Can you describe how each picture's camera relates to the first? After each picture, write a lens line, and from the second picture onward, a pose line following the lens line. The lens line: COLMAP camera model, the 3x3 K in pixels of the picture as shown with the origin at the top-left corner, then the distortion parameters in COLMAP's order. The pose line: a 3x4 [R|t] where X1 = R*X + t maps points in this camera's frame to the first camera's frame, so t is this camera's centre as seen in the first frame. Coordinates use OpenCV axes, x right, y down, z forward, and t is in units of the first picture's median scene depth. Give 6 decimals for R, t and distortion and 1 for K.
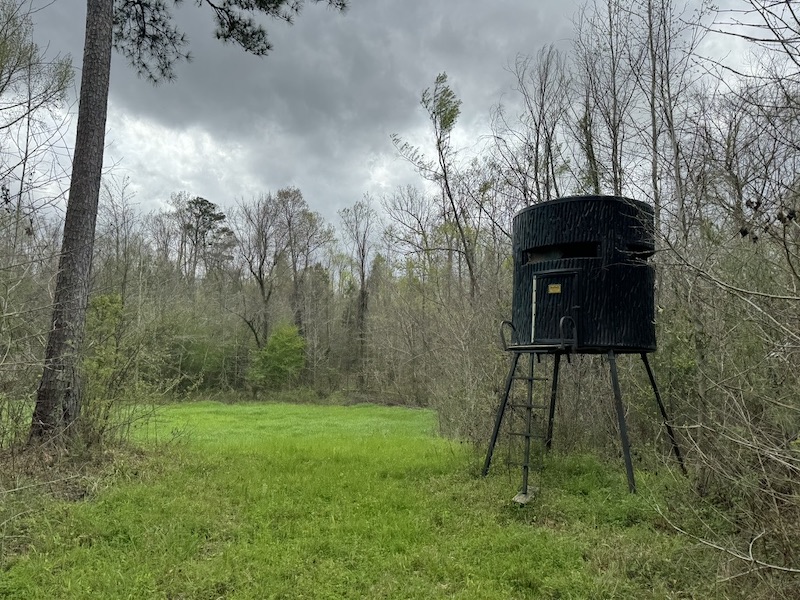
lens RADIAL K [[564.8, 0, 400.0], [0, 564.8, 300.0], [0, 0, 1]] dist [-0.001052, -0.000799]
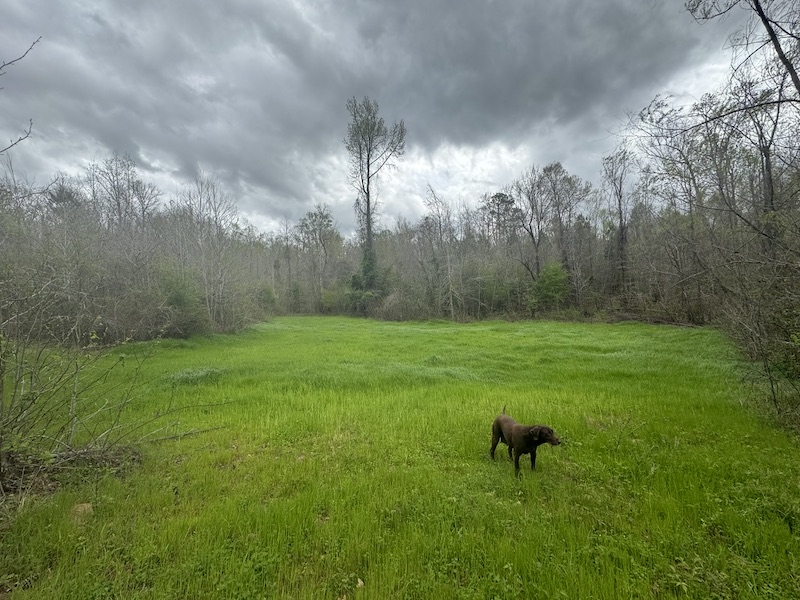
lens RADIAL K [[316.7, 0, 400.0], [0, 316.7, 300.0], [0, 0, 1]] dist [0.002169, 0.000238]
pose [[0.769234, -0.044494, -0.637416, -0.004644], [0.129926, 0.987624, 0.087854, 0.015734], [0.625619, -0.150397, 0.765495, 0.157927]]
